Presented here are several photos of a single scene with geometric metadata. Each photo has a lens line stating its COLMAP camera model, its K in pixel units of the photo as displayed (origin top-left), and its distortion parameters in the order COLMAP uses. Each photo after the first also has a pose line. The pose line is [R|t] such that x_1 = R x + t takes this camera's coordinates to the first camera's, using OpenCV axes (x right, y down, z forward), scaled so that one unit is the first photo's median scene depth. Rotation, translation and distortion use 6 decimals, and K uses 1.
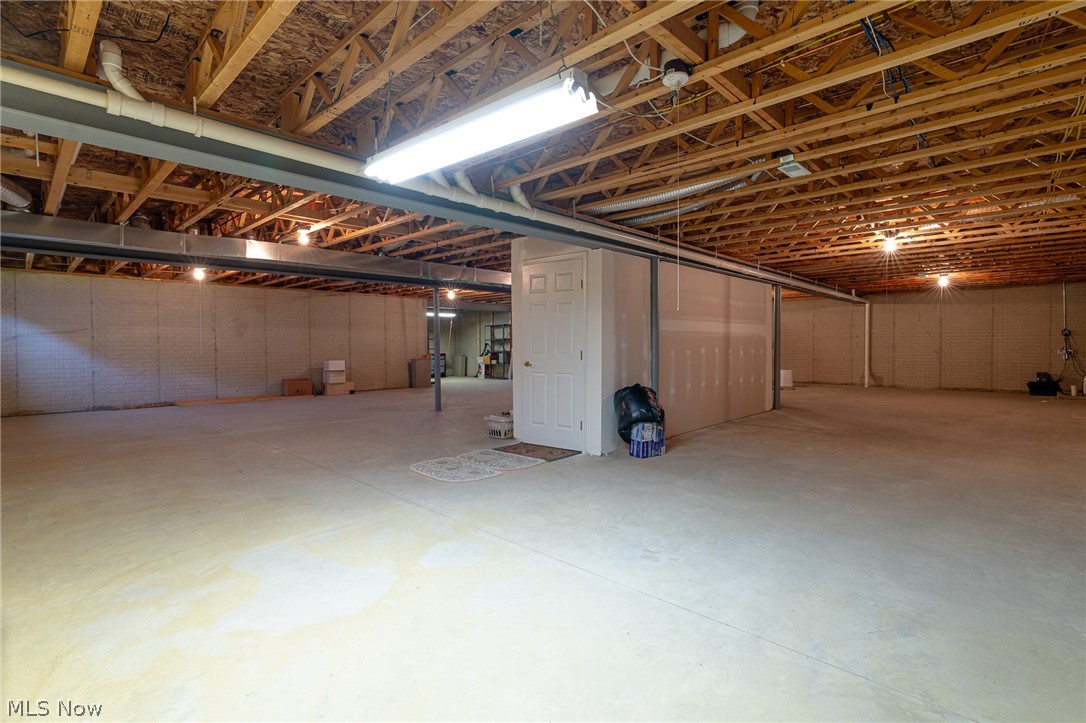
lens RADIAL K [[500.4, 0, 544.2], [0, 500.4, 357.2], [0, 0, 1]] dist [0.000181, 0.000278]
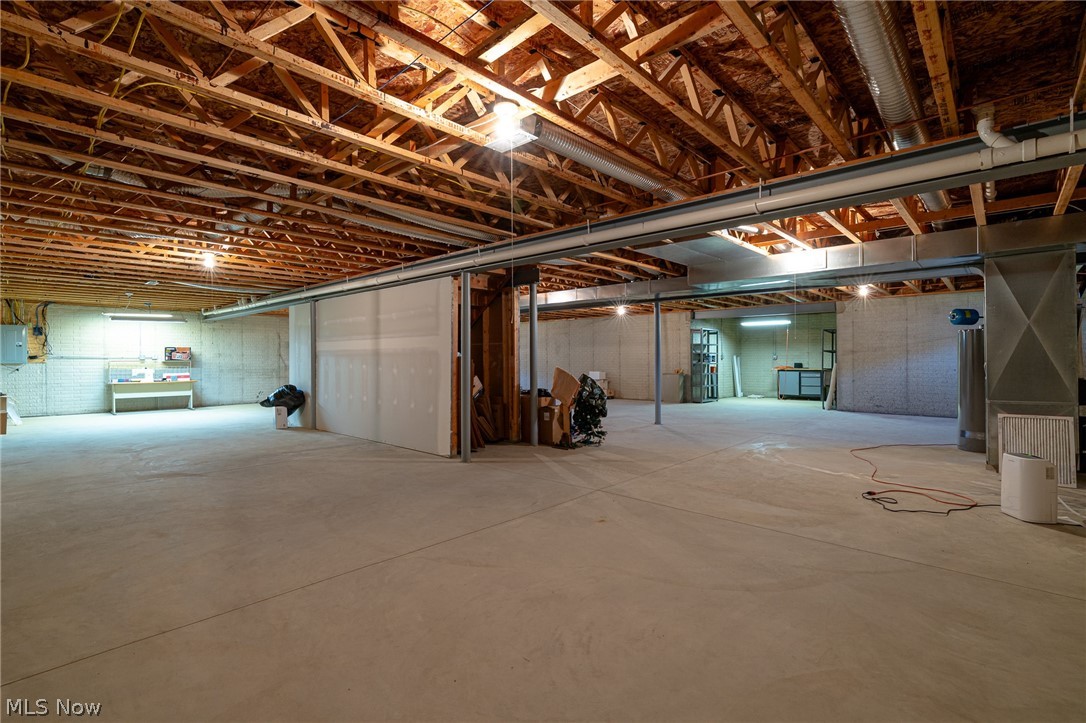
lens RADIAL K [[500.4, 0, 543.9], [0, 500.4, 357.3], [0, 0, 1]] dist [0.000181, 0.000278]
pose [[0.015756, 0.001394, -0.999875, 1.312785], [-0.022946, 0.999736, 0.001033, -0.041454], [0.999613, 0.022927, 0.015784, 1.289033]]
